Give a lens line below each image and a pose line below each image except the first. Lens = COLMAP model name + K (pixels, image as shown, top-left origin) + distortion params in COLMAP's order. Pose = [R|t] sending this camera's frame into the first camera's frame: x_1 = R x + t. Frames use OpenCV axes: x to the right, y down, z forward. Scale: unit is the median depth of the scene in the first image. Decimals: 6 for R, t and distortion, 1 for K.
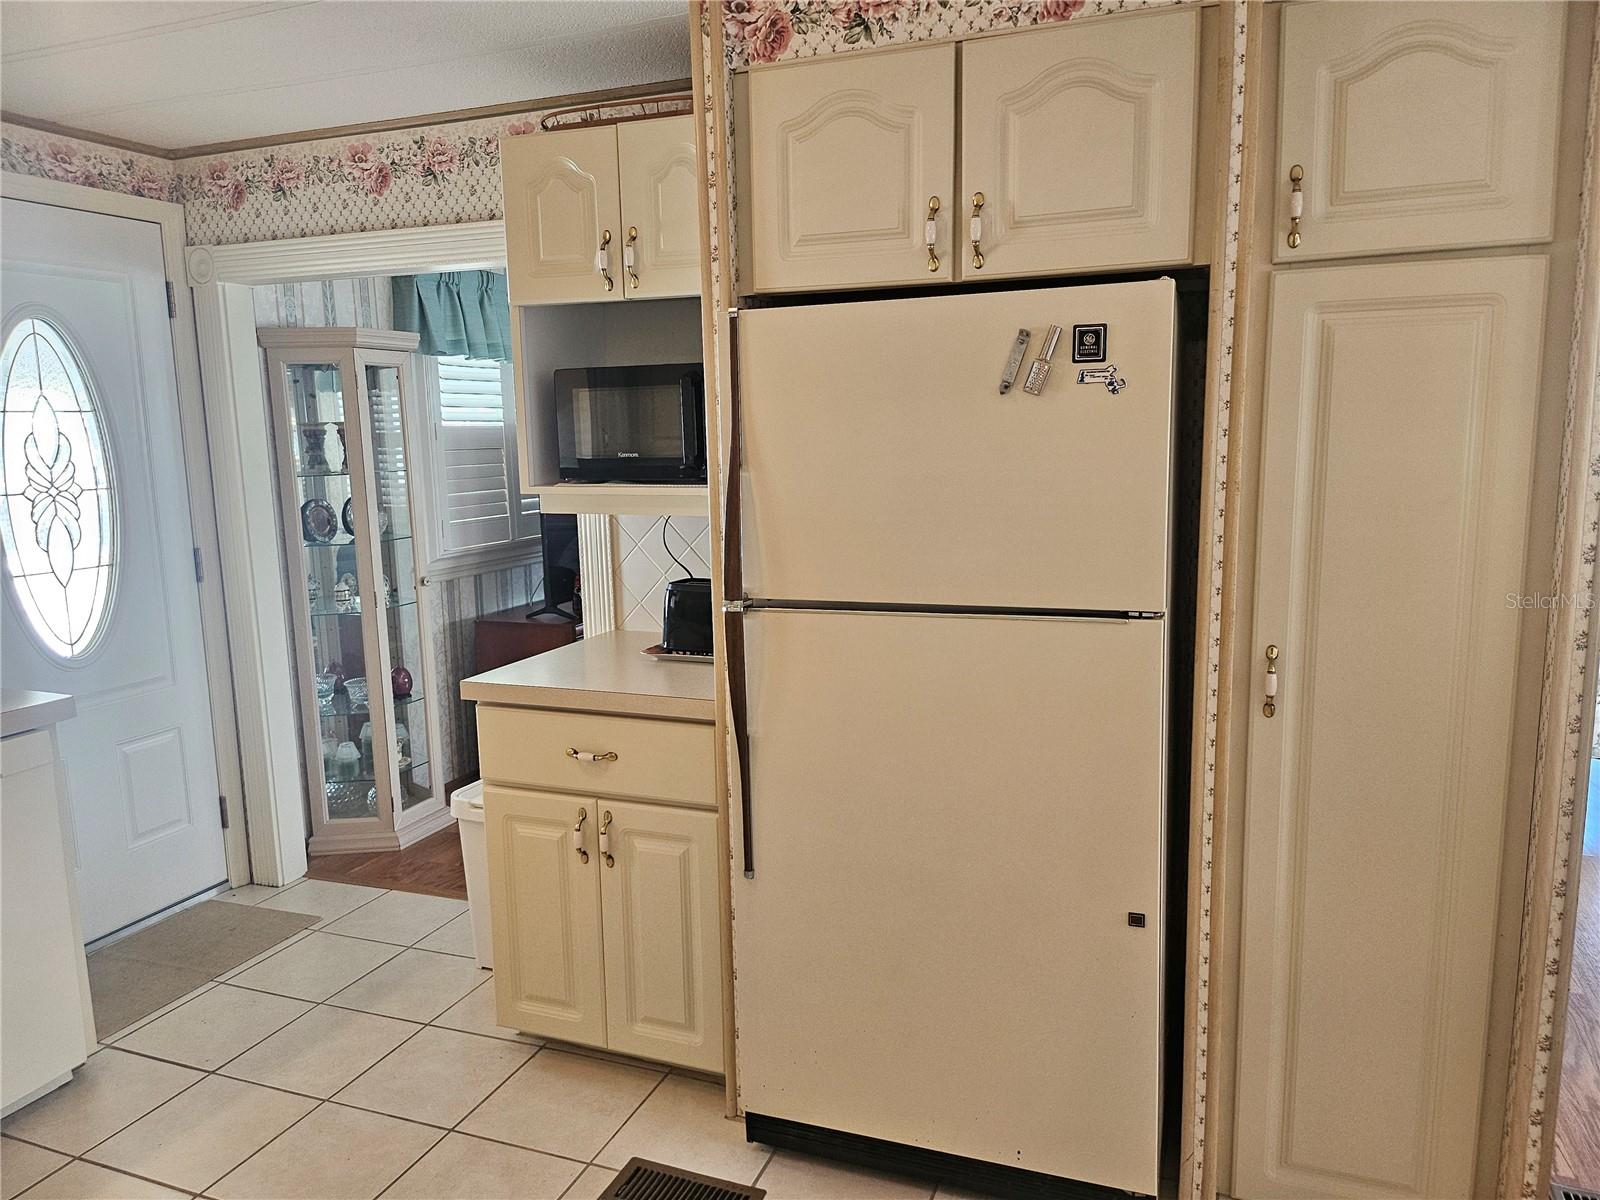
lens RADIAL K [[1125.3, 0, 808.3], [0, 1125.3, 600.4], [0, 0, 1]] dist [0.039041, -0.053435]
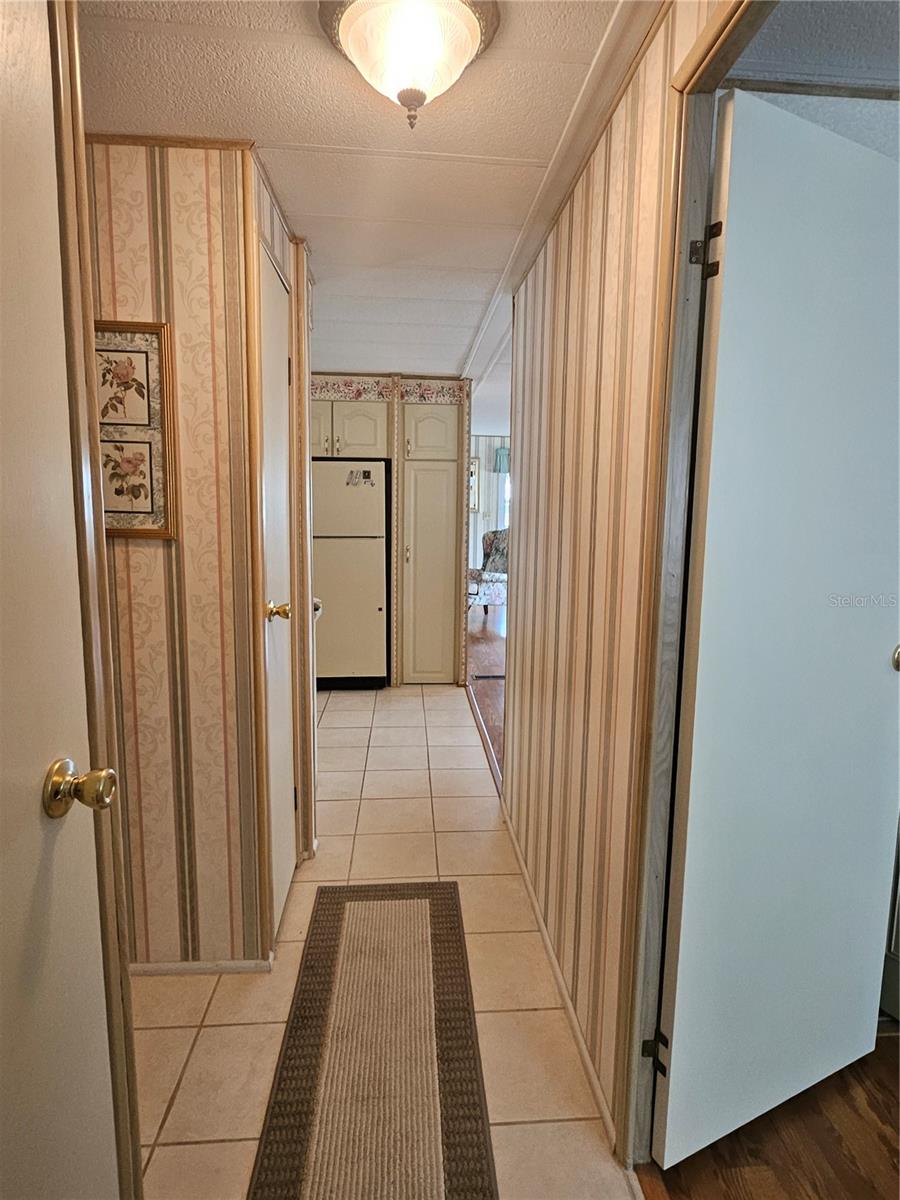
lens RADIAL K [[664.2, 0, 451.7], [0, 664.2, 597.4], [0, 0, 1]] dist [-0.005791, -0.000305]
pose [[0.906721, -0.024845, 0.420998, -0.529155], [0.032289, 0.999423, -0.010561, 0.276942], [-0.420493, 0.023170, 0.907000, -1.418574]]
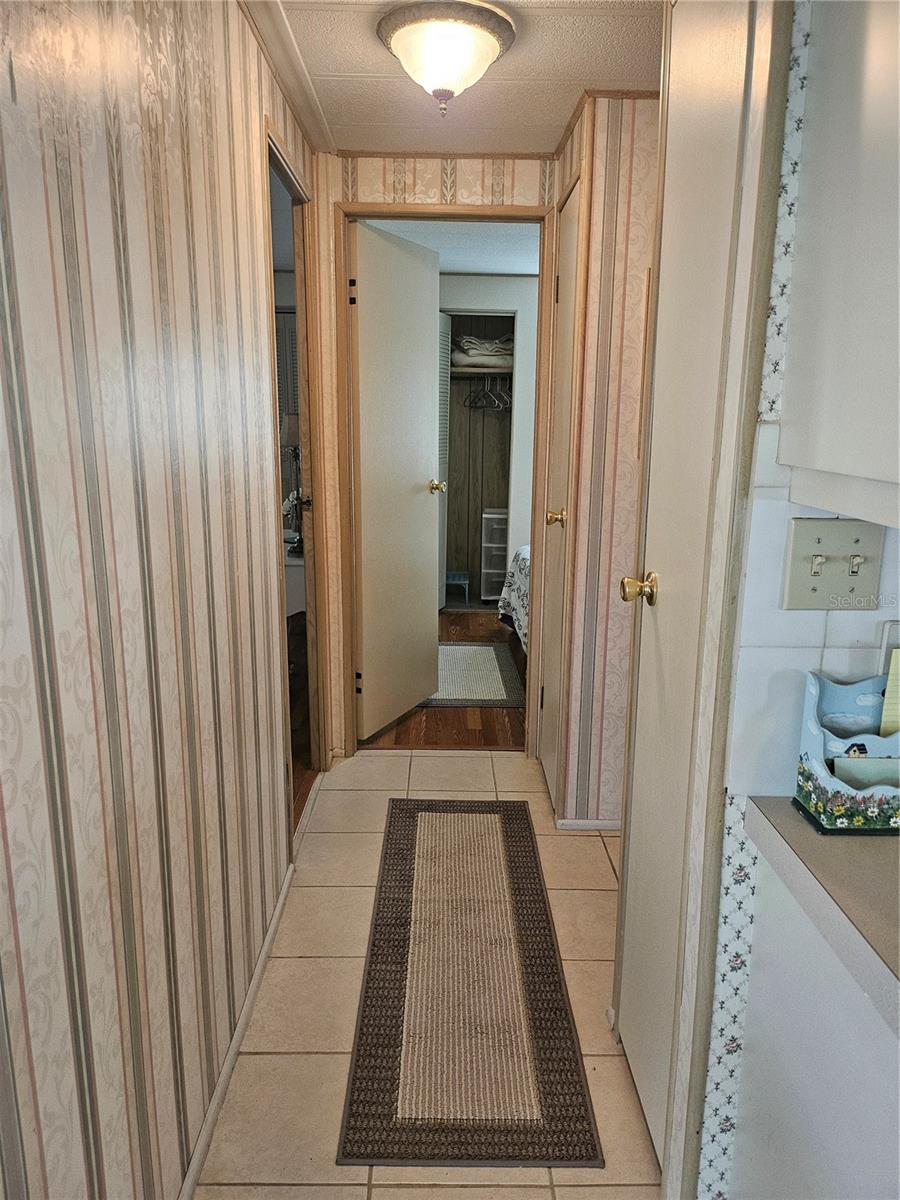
lens RADIAL K [[844.0, 0, 450.1], [0, 844.0, 600.2], [0, 0, 1]] dist [0.039041, -0.053435]
pose [[-0.931750, 0.085276, -0.352945, 1.248650], [-0.051057, 0.931603, 0.359875, -0.481795], [0.359493, 0.353334, -0.863667, 3.133696]]
